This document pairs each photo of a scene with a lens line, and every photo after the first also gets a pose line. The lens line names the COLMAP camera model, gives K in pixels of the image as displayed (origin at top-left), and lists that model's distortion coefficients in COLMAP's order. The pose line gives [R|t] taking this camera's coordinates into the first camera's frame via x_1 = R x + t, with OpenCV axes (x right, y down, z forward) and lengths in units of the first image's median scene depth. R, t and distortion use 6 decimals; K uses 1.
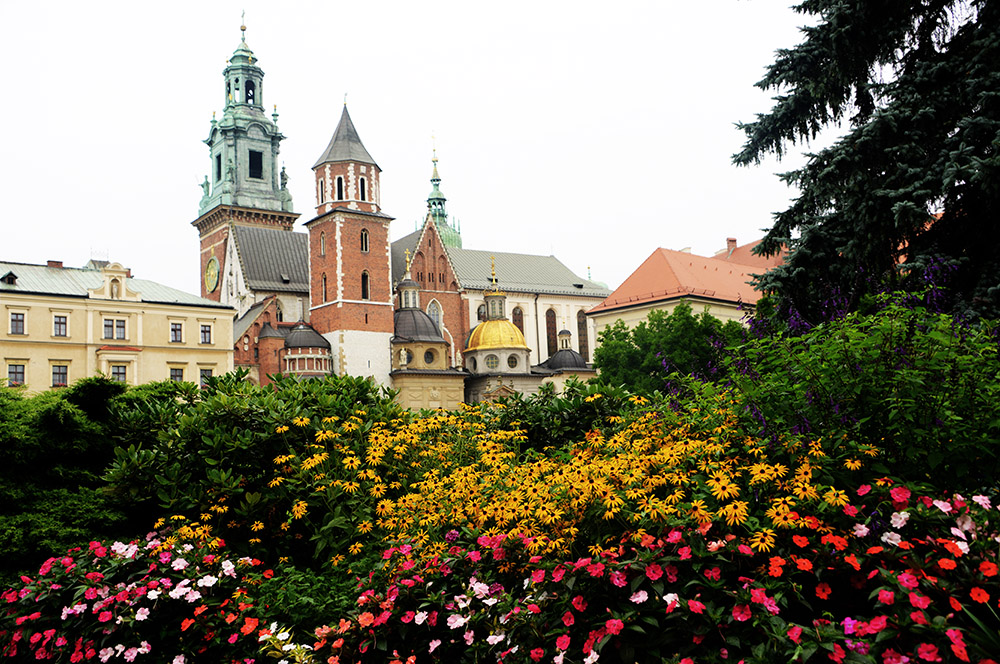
lens RADIAL K [[1008.2, 0, 496.9], [0, 1008.2, 329.6], [0, 0, 1]] dist [0.017684, 0.000000]
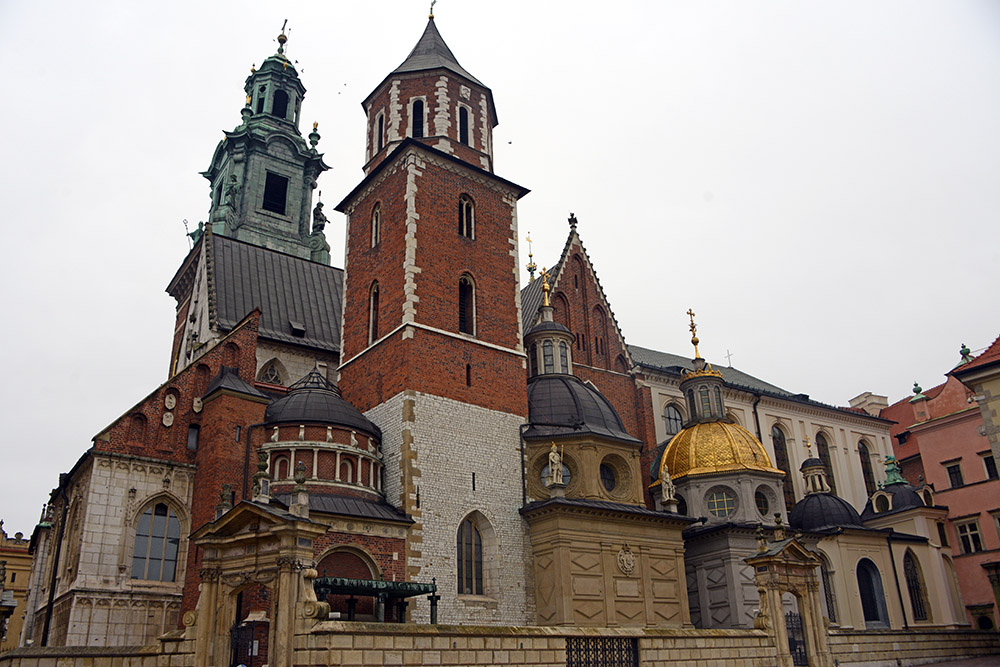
lens RADIAL K [[804.5, 0, 500.0], [0, 804.5, 334.4], [0, 0, 1]] dist [-0.110474, 0.023708]
pose [[0.999805, 0.004706, -0.019194, -0.107694], [-0.009976, 0.958591, -0.284611, 0.067534], [0.017060, 0.284746, 0.958451, 0.659782]]
